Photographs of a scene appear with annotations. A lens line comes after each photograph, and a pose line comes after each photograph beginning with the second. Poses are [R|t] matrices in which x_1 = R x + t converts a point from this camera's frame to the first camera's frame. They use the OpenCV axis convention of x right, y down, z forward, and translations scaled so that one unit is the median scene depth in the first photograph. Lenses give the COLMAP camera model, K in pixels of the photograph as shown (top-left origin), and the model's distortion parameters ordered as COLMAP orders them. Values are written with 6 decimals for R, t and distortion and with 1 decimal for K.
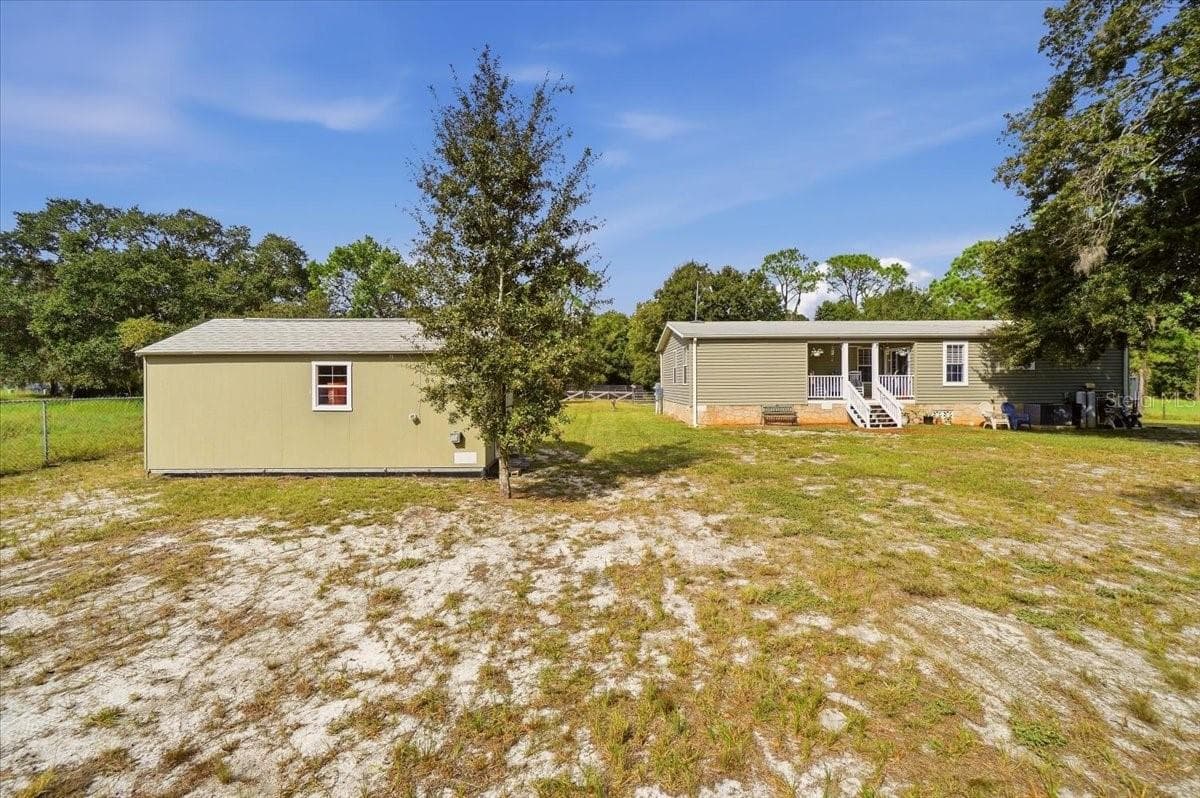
lens RADIAL K [[528.6, 0, 602.1], [0, 528.6, 383.7], [0, 0, 1]] dist [-0.003308, 0.003698]
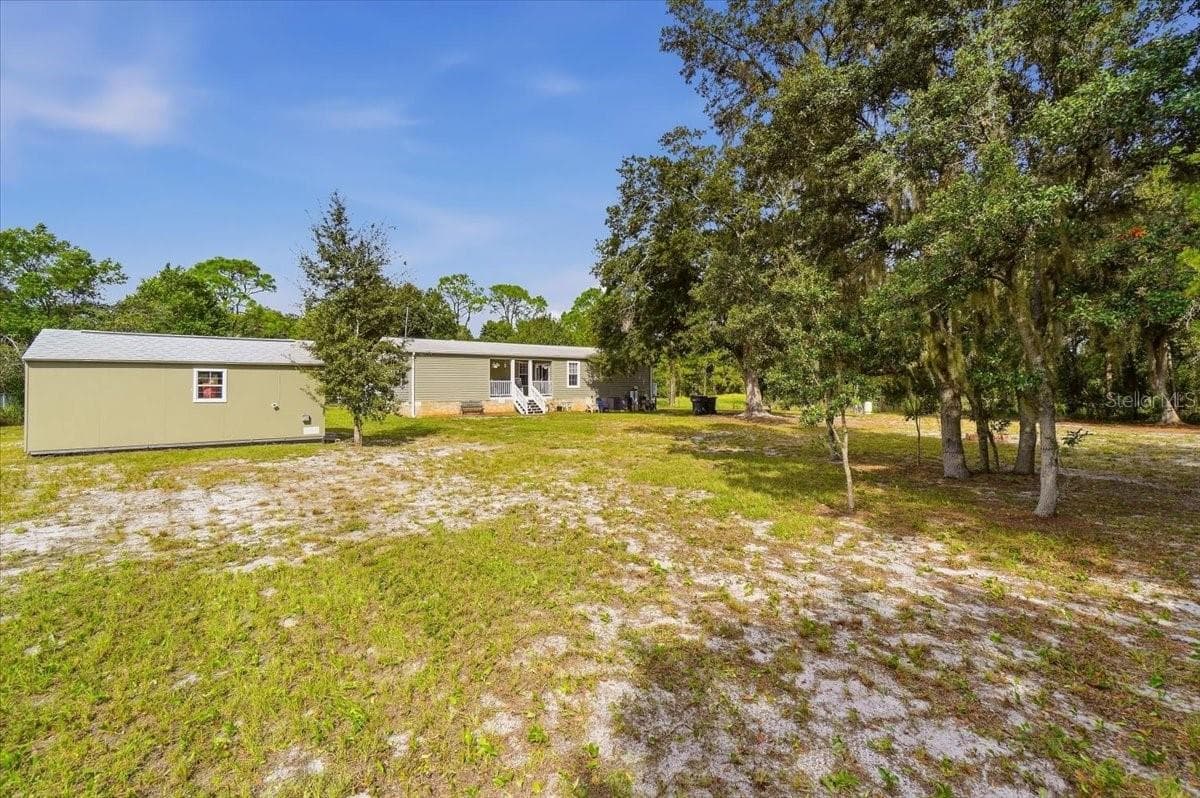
lens RADIAL K [[528.6, 0, 602.1], [0, 528.6, 383.7], [0, 0, 1]] dist [-0.003308, 0.003698]
pose [[0.808679, 0.004724, 0.588231, -0.232747], [0.000669, 0.999960, -0.008950, 0.006257], [-0.588249, 0.007632, 0.808643, -0.392507]]
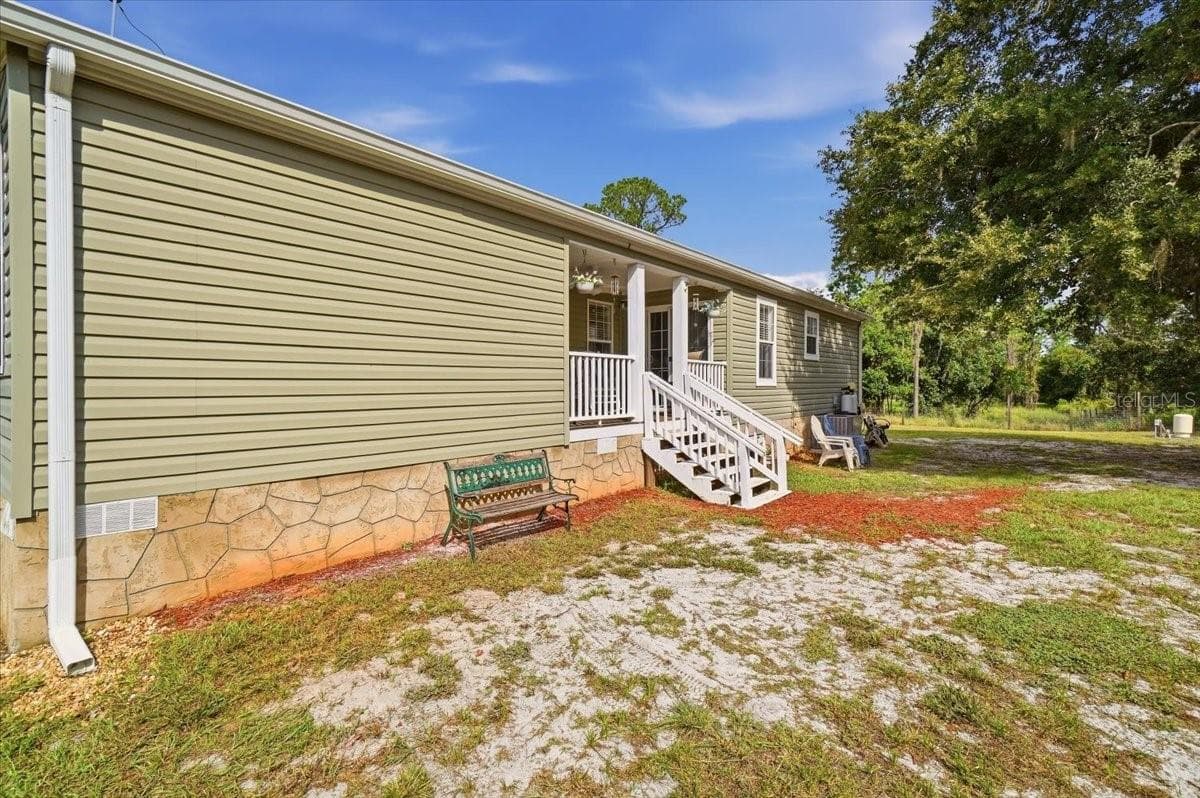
lens RADIAL K [[549.8, 0, 600.0], [0, 549.8, 399.0], [0, 0, 1]] dist [0.000985, 0.000190]
pose [[0.664887, -0.016637, 0.746758, 0.160338], [0.002659, 0.999798, 0.019906, 0.006313], [-0.746939, -0.011249, 0.664798, 0.775204]]
